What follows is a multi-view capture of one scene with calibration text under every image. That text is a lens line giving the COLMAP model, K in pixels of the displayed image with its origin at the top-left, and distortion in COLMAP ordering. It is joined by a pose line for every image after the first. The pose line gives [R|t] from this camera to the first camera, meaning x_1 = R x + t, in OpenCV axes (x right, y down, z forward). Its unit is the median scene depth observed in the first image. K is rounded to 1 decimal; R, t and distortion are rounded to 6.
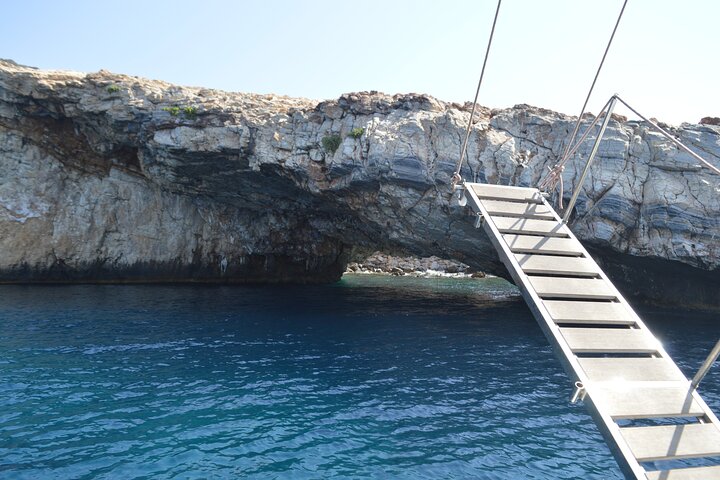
lens RADIAL K [[661.1, 0, 360.0], [0, 661.1, 240.0], [0, 0, 1]] dist [-0.095876, 0.002614]
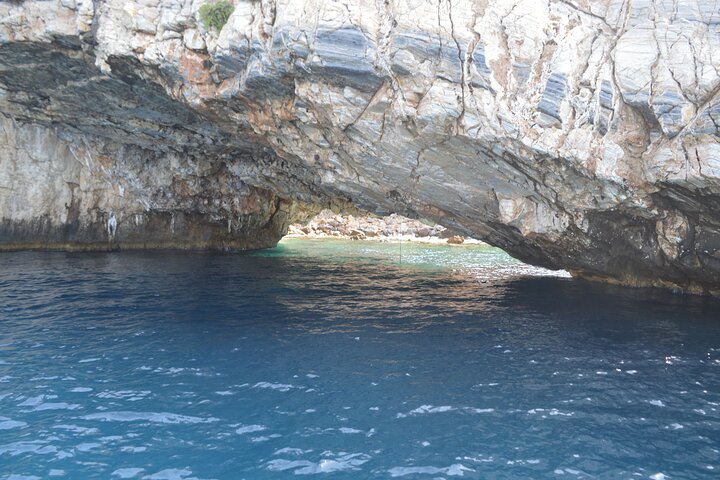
lens RADIAL K [[661.1, 0, 360.0], [0, 661.1, 240.0], [0, 0, 1]] dist [-0.095876, 0.002614]
pose [[0.999145, 0.006570, 0.040814, 0.057590], [-0.008896, 0.998331, 0.057064, 0.015333], [-0.040371, -0.057378, 0.997536, 0.393765]]
